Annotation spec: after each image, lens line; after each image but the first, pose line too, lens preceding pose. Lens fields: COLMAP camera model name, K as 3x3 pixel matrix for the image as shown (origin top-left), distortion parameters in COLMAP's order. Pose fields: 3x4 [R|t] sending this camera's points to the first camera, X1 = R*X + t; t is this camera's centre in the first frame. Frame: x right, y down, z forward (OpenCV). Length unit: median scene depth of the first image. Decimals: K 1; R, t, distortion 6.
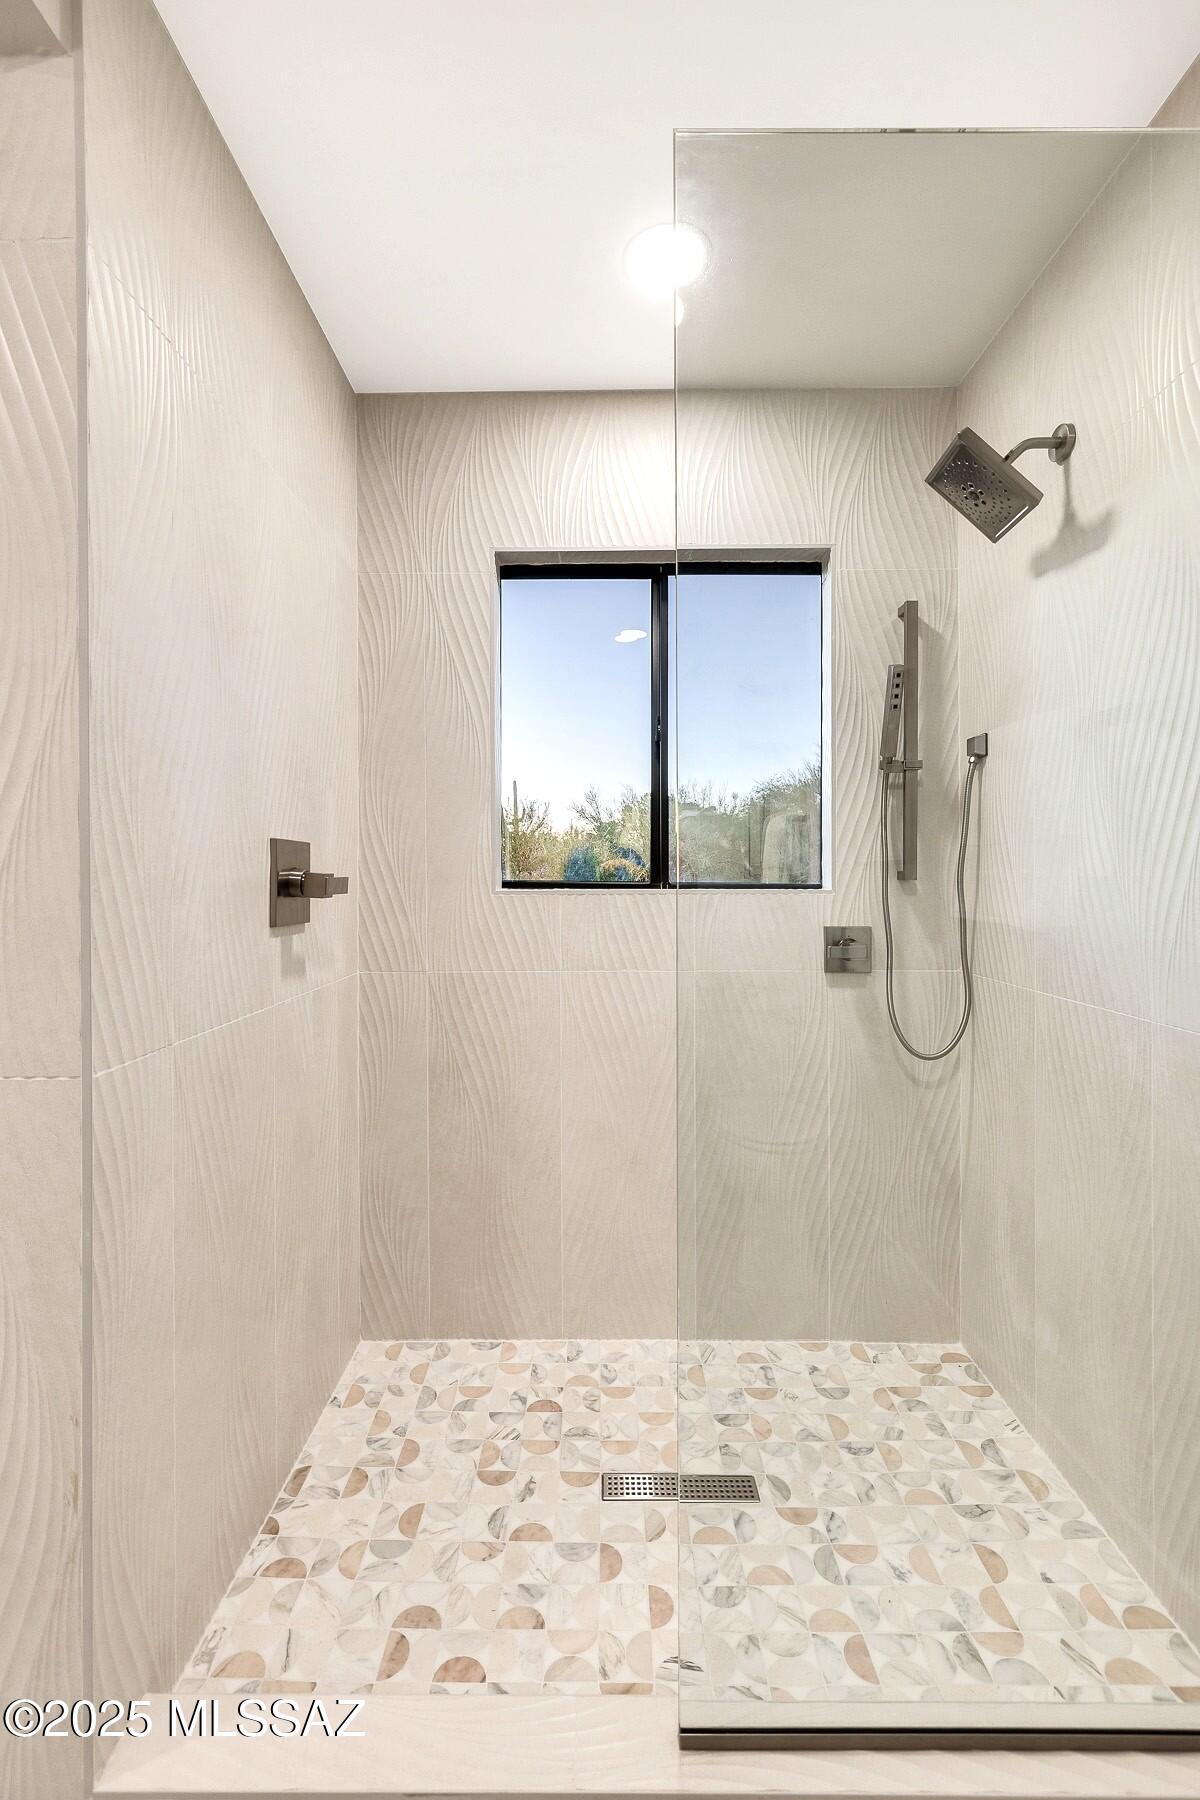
lens RADIAL K [[765.0, 0, 598.8], [0, 765.0, 882.6], [0, 0, 1]] dist [-0.000594, 0.000122]
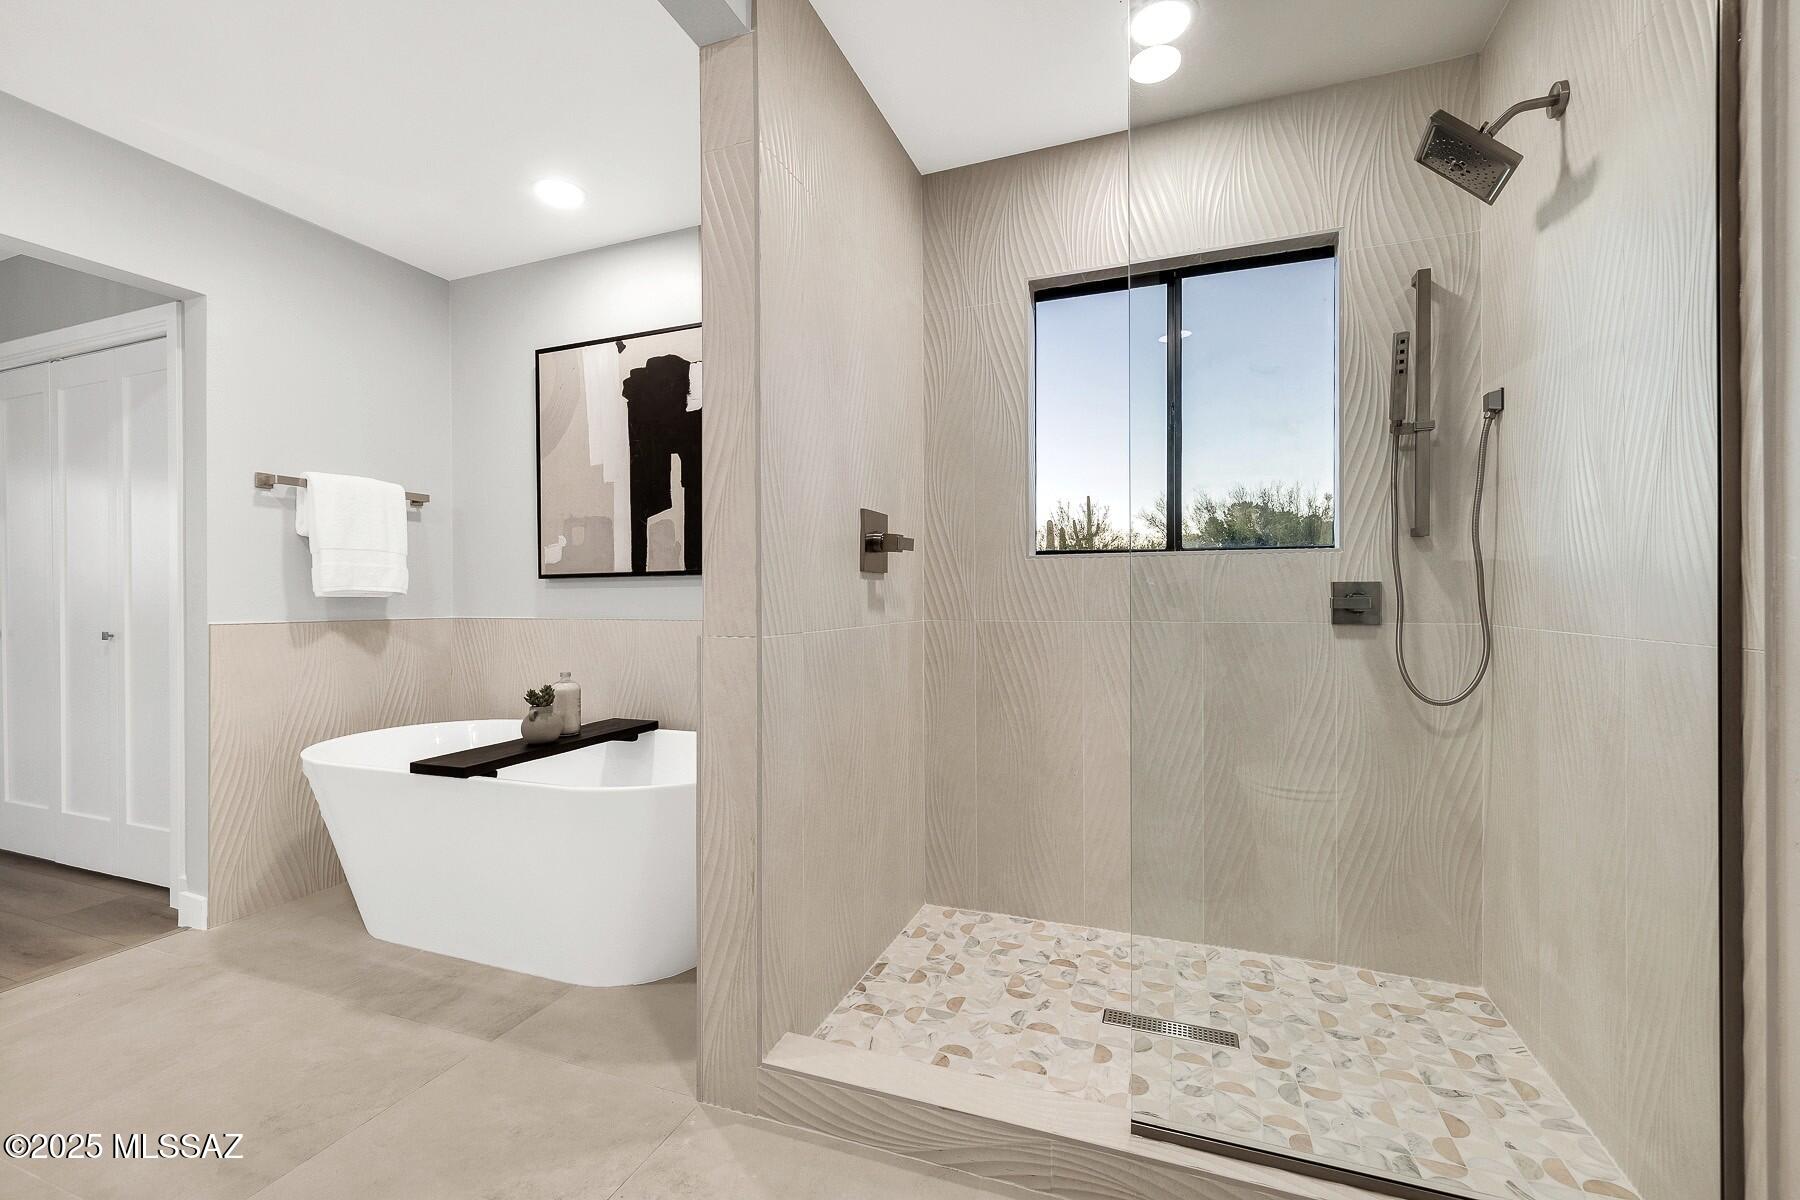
lens RADIAL K [[765.0, 0, 900.0], [0, 765.0, 600.0], [0, 0, 1]] dist [-0.000594, 0.000122]
pose [[0.936641, -0.001993, -0.350285, 0.124652], [0.000023, 0.999984, -0.005626, 0.109602], [0.350291, 0.005261, 0.936626, -0.278228]]
